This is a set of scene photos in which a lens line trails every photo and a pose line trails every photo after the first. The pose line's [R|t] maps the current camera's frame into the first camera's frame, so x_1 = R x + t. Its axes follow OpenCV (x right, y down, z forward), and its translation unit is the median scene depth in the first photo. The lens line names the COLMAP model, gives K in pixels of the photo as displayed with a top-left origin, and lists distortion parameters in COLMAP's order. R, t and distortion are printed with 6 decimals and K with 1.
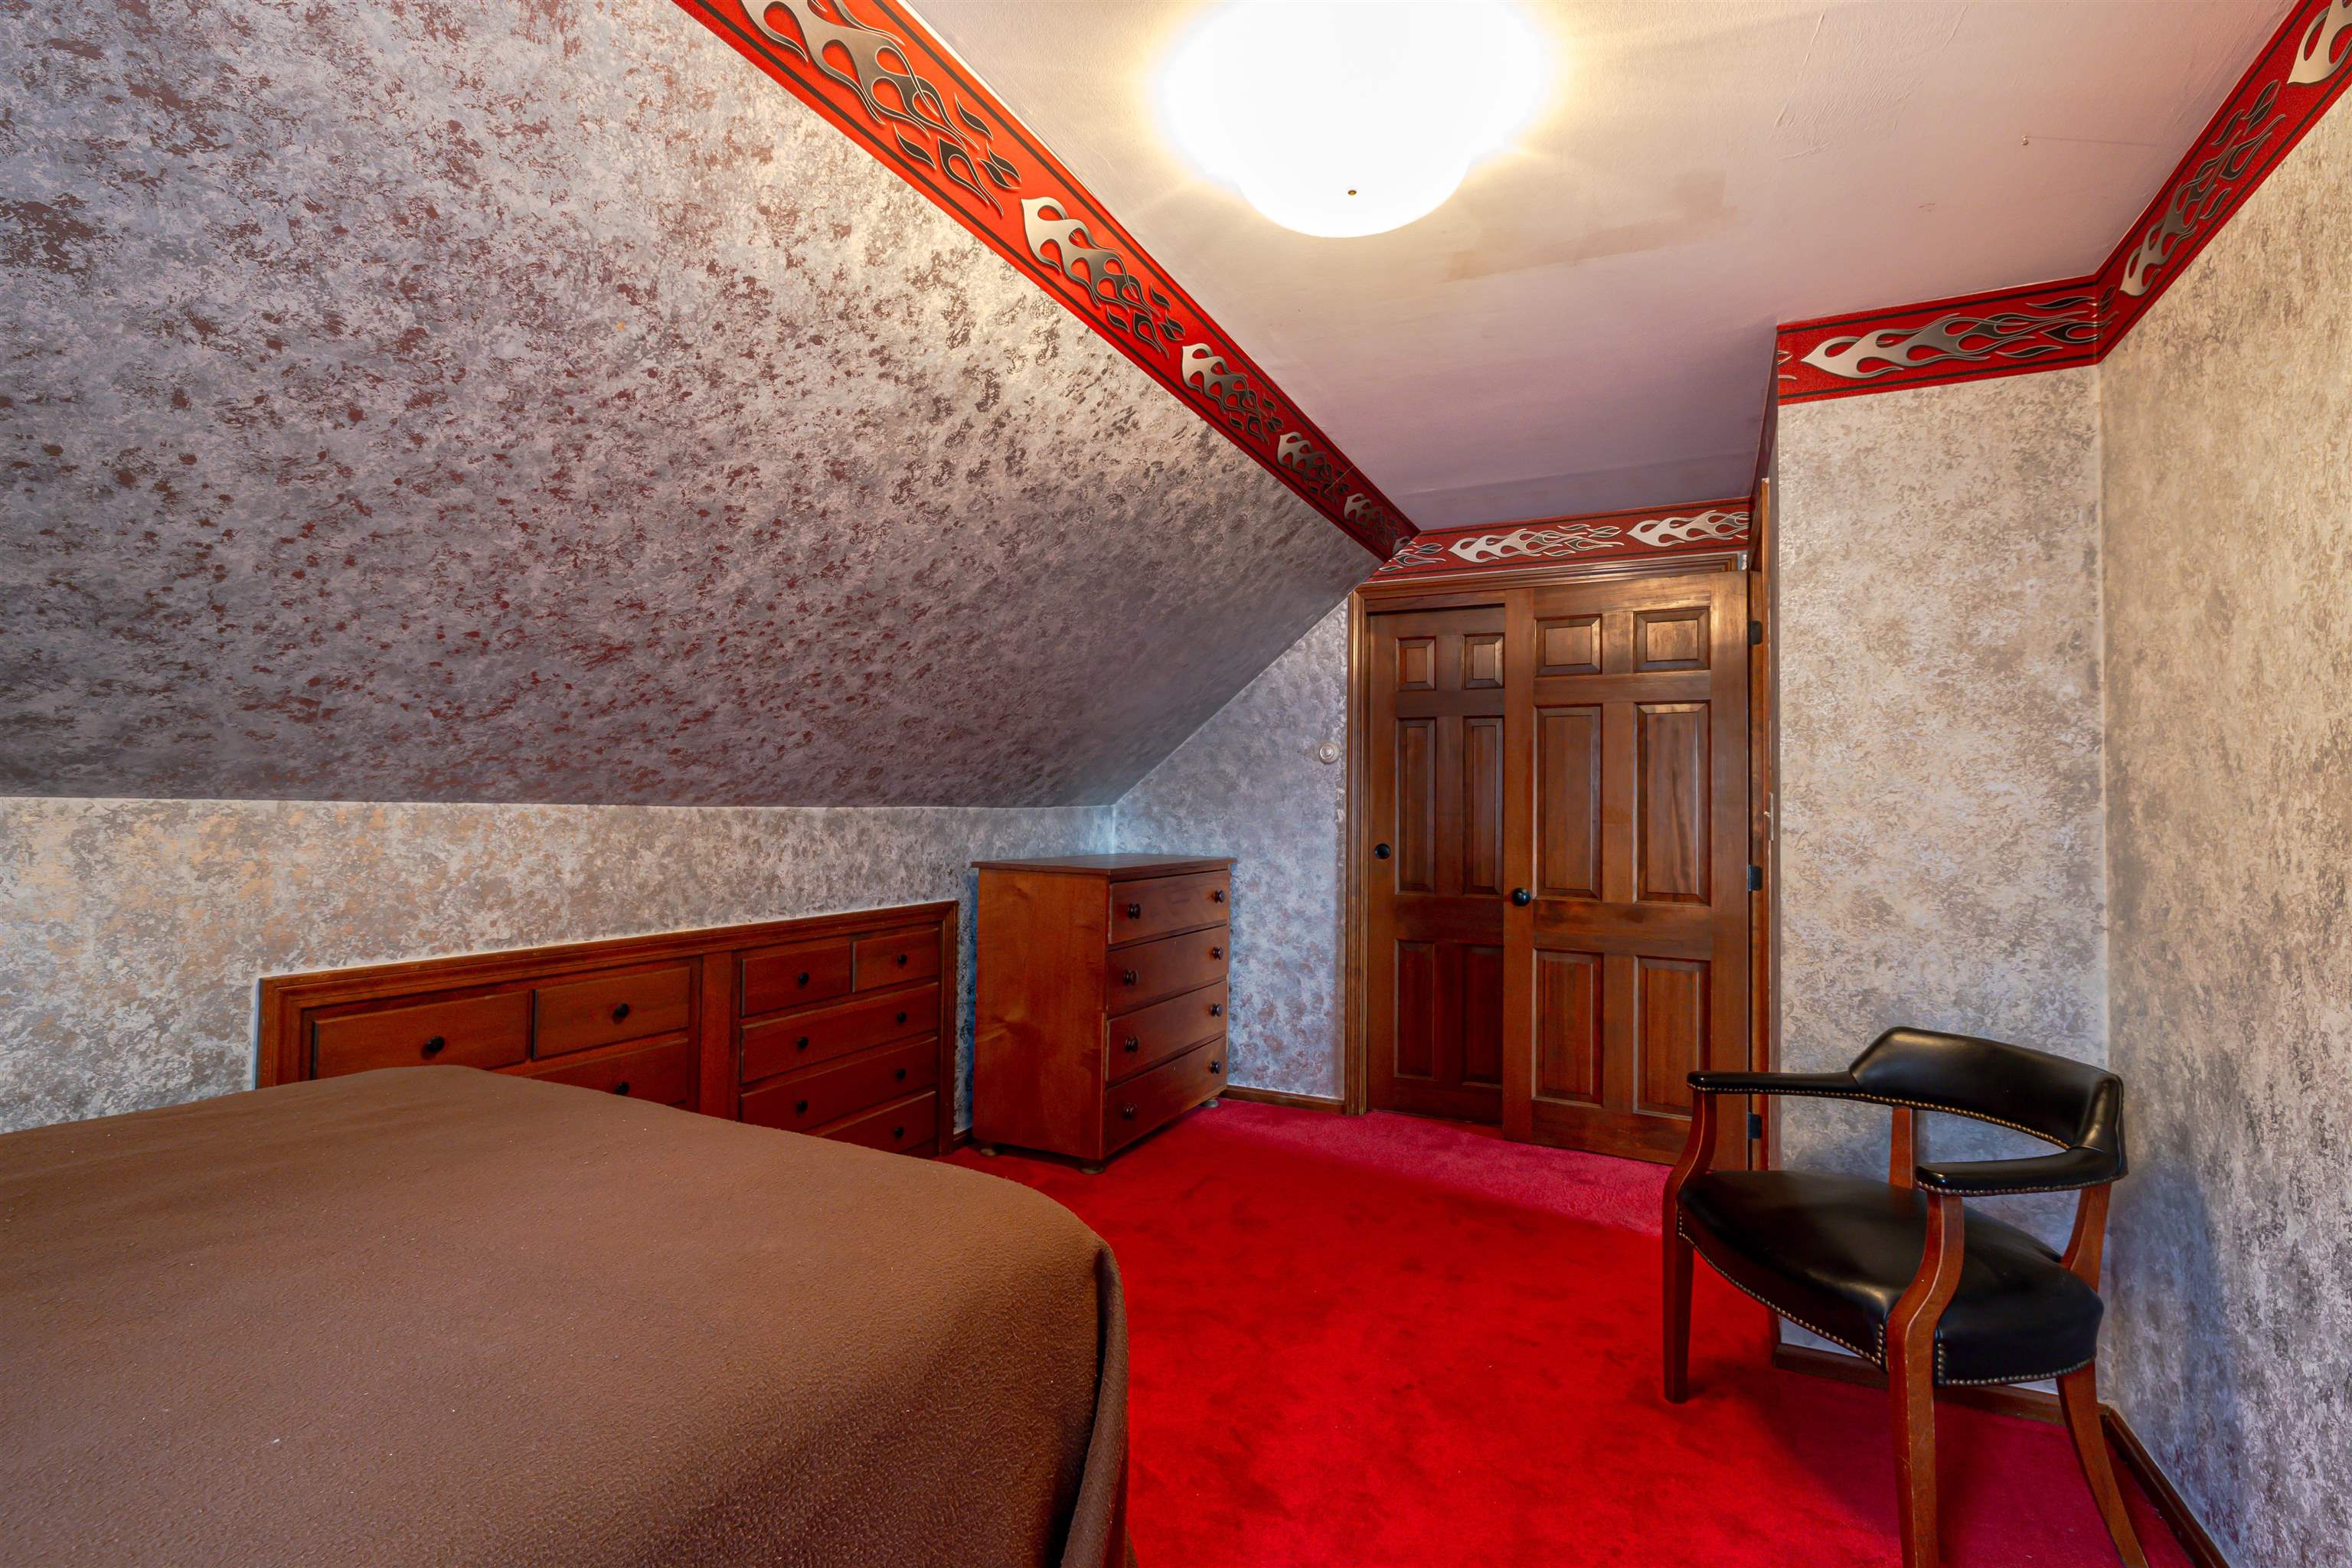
lens RADIAL K [[1093.7, 0, 1181.4], [0, 1093.7, 780.2], [0, 0, 1]] dist [-0.011852, 0.003358]
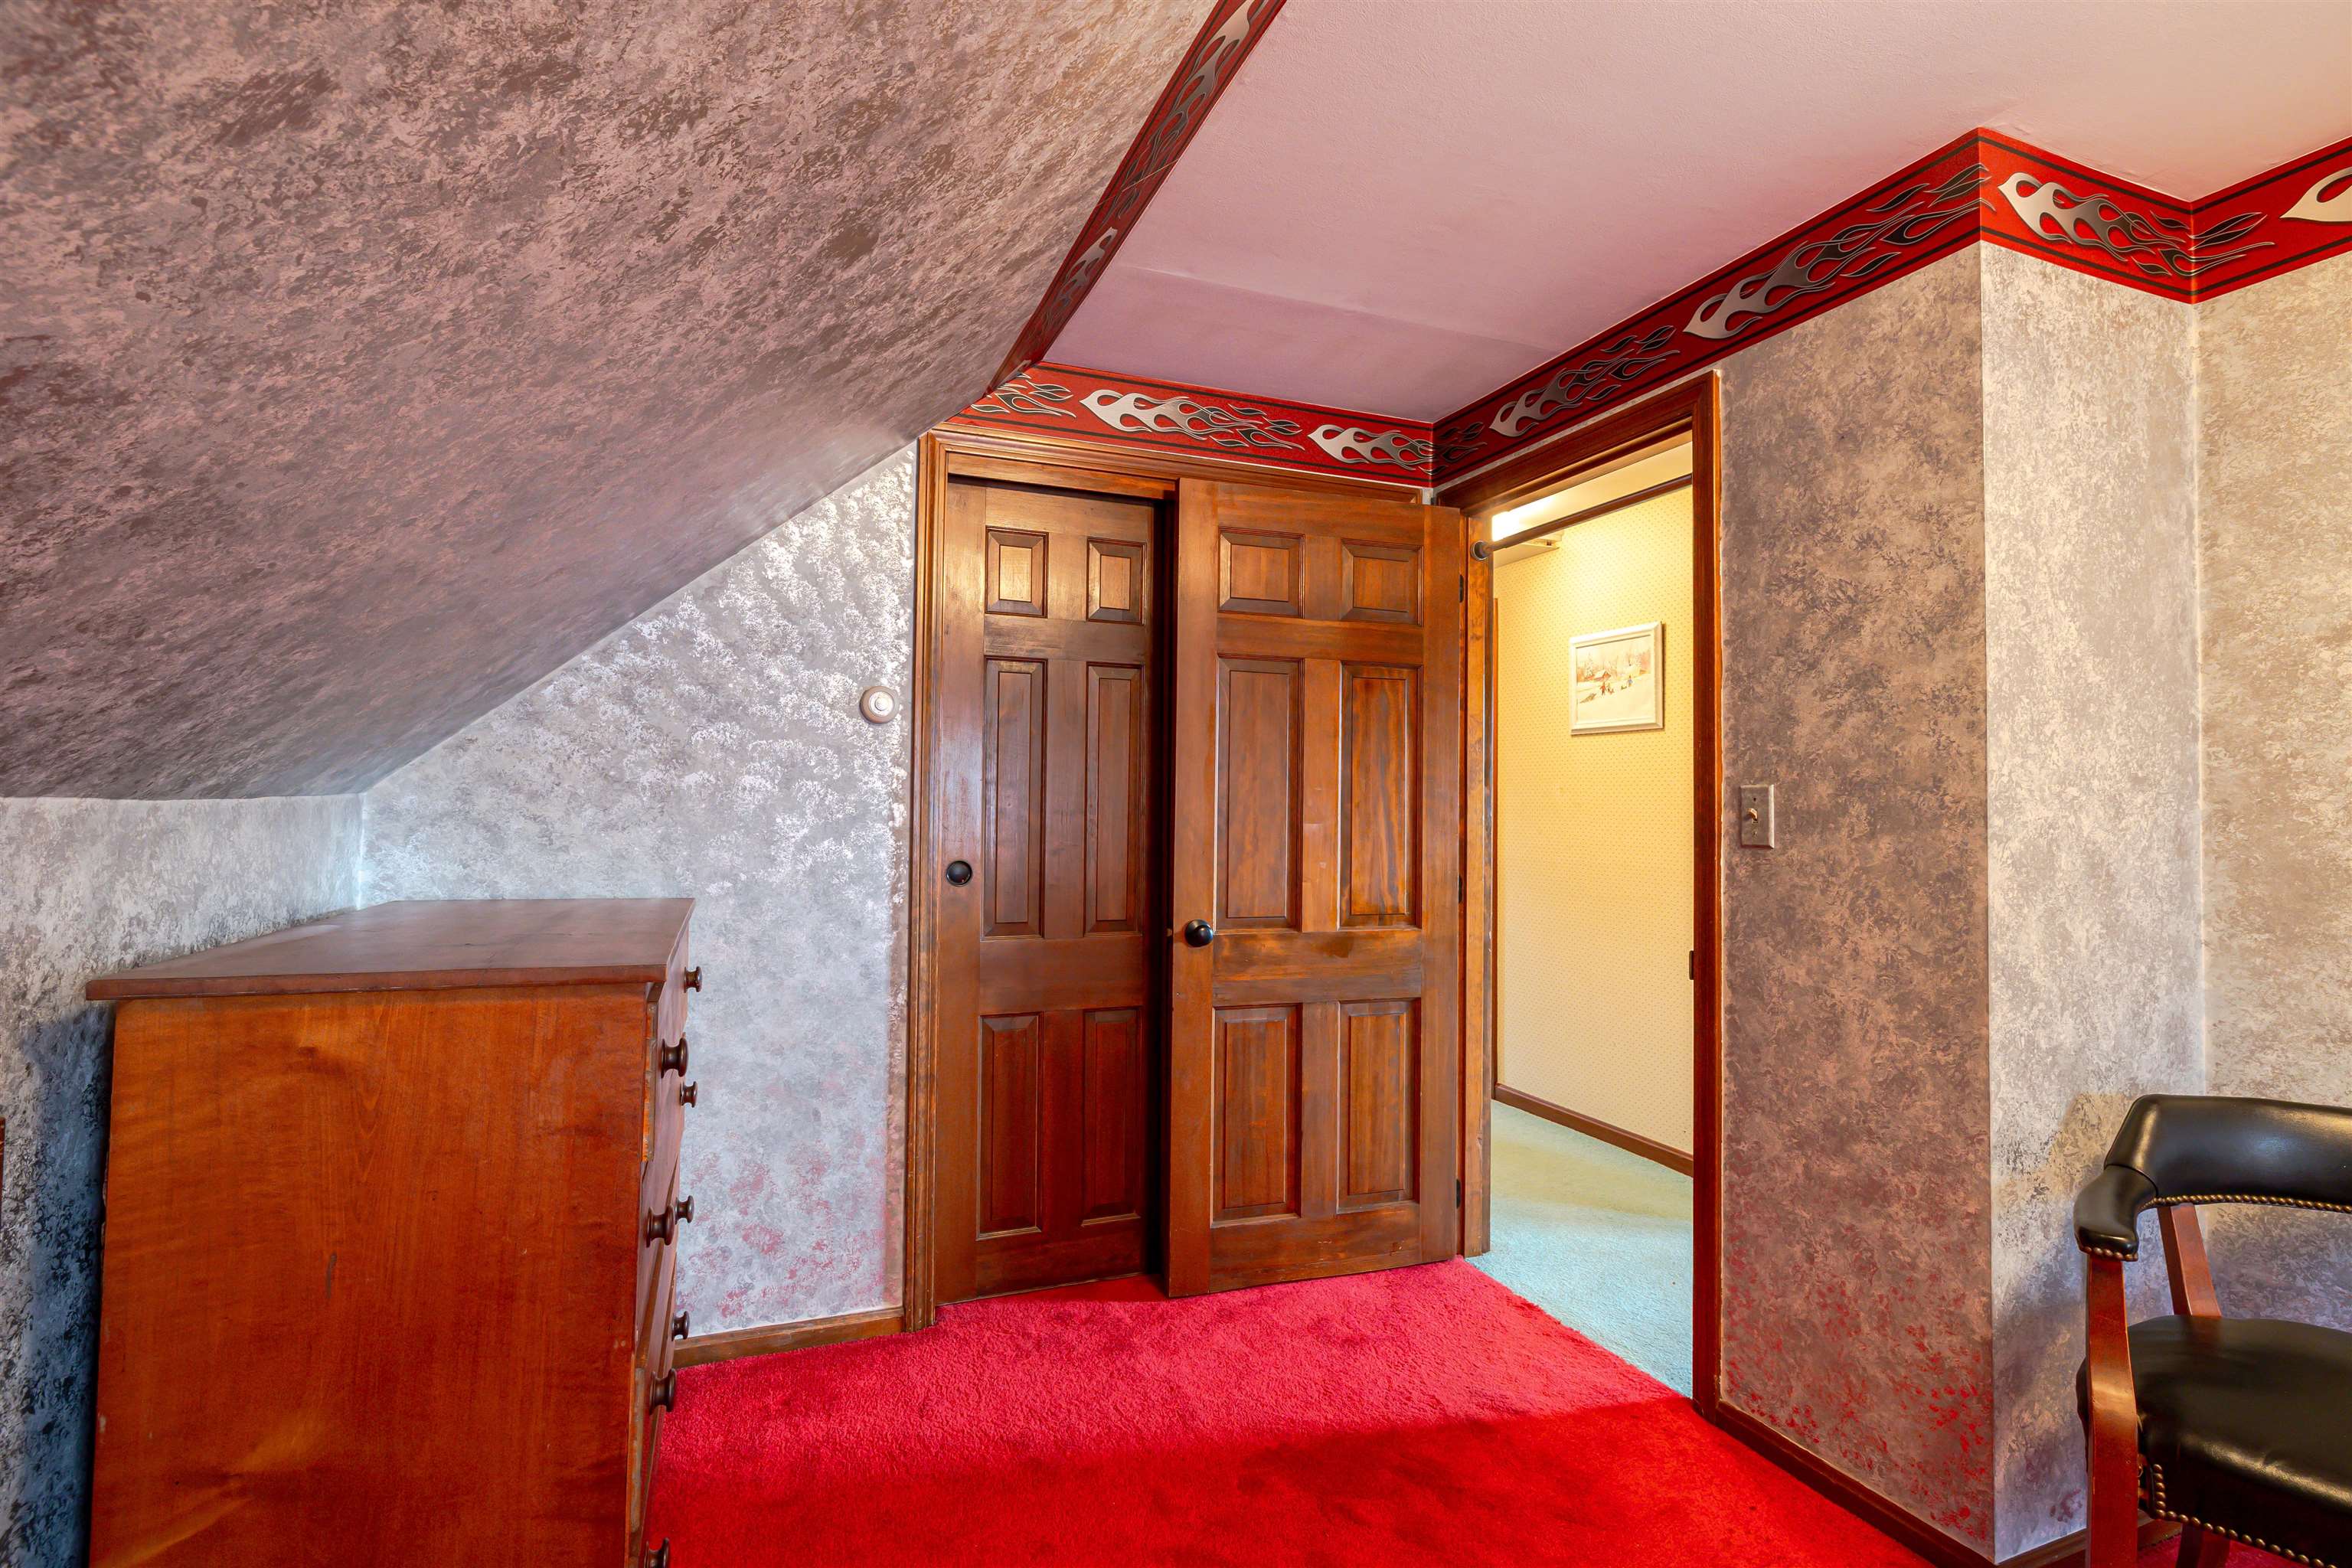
lens RADIAL K [[1093.7, 0, 1181.4], [0, 1093.7, 780.2], [0, 0, 1]] dist [-0.011852, 0.003358]
pose [[0.677350, 0.015598, 0.735496, -0.189650], [-0.021588, 0.999766, -0.001321, 0.012507], [-0.735344, -0.014983, 0.677528, 0.530501]]
